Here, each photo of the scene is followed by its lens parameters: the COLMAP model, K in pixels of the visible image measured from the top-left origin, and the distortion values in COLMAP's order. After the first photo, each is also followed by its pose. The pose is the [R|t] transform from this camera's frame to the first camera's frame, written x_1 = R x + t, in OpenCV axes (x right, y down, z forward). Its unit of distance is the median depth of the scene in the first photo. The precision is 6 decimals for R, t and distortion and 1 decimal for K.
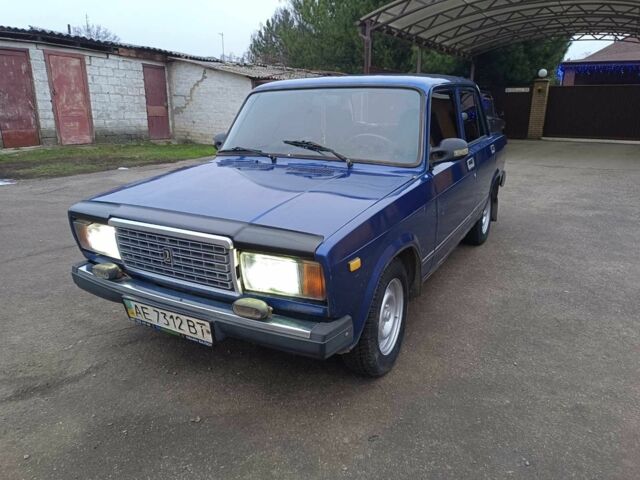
lens RADIAL K [[463.1, 0, 320.0], [0, 463.1, 240.0], [0, 0, 1]] dist [0.001307, 0.003076]
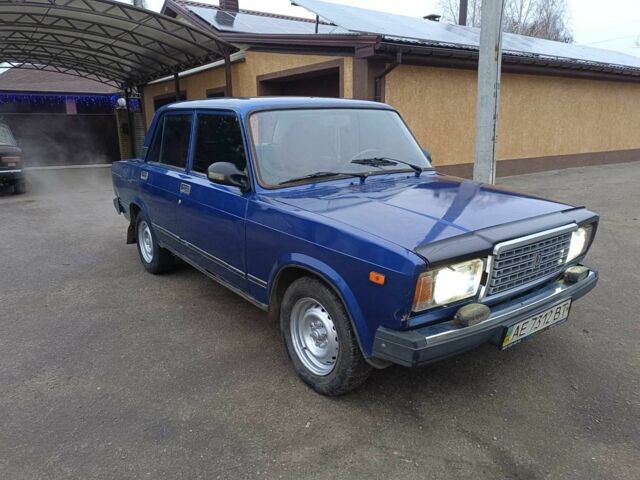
lens RADIAL K [[463.1, 0, 320.0], [0, 463.1, 240.0], [0, 0, 1]] dist [0.001307, 0.003076]
pose [[0.428664, -0.233514, 0.872765, -1.446817], [0.279959, 0.952803, 0.117425, -0.271856], [-0.858994, 0.194003, 0.473807, 0.912716]]
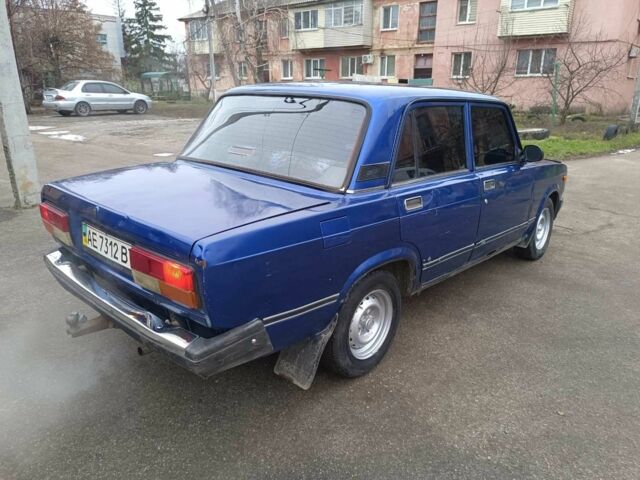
lens RADIAL K [[463.1, 0, 320.0], [0, 463.1, 240.0], [0, 0, 1]] dist [0.001307, 0.003076]
pose [[-0.956113, -0.100131, 0.275356, -0.141481], [0.074040, 0.826722, 0.557718, -1.117539], [-0.283488, 0.553629, -0.783026, 3.460142]]
